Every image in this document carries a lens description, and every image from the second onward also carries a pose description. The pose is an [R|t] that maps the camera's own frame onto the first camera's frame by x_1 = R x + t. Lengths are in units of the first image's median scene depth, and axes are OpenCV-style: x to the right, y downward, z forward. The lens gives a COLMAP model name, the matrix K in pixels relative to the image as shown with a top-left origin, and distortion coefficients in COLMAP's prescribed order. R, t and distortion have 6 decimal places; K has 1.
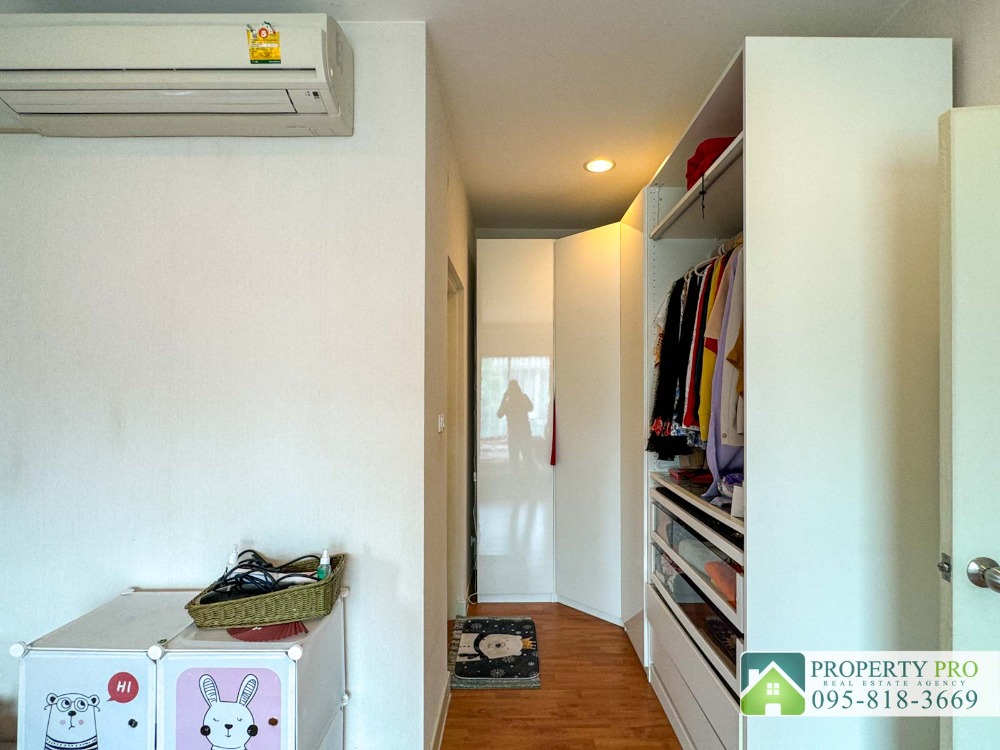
lens RADIAL K [[476.5, 0, 501.6], [0, 476.5, 384.3], [0, 0, 1]] dist [-0.000865, -0.000098]
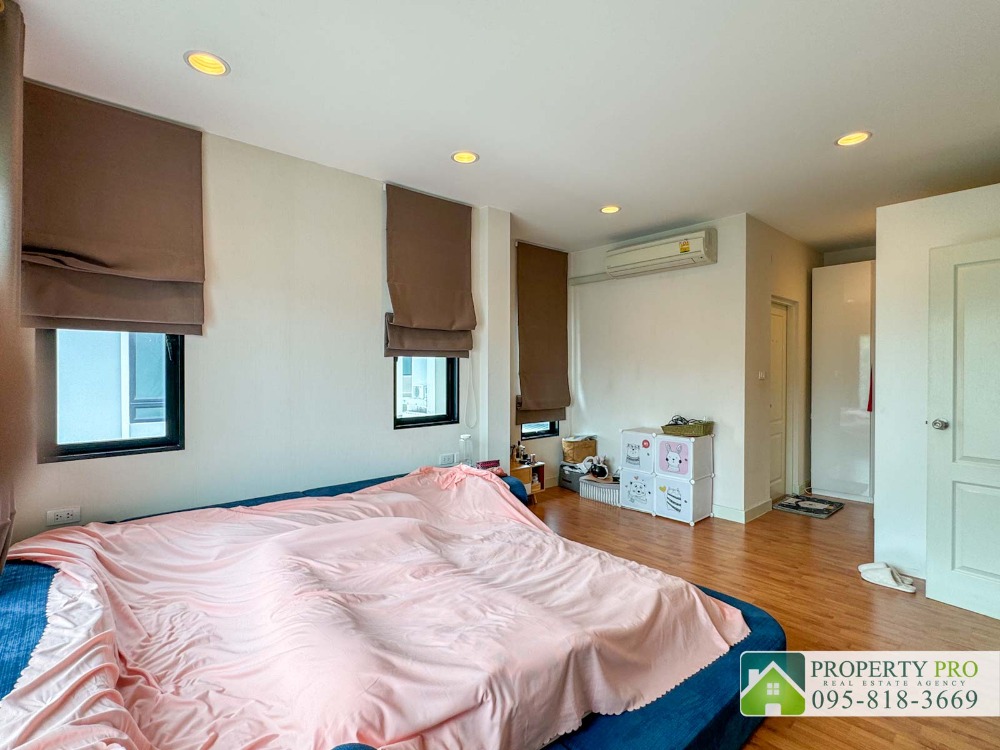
lens RADIAL K [[476.5, 0, 500.5], [0, 476.5, 372.9], [0, 0, 1]] dist [-0.000865, -0.000098]
pose [[0.660582, 0.008297, -0.750708, 1.148440], [0.005751, 0.999854, 0.016112, 0.042880], [0.750732, -0.014960, 0.660437, -2.146028]]
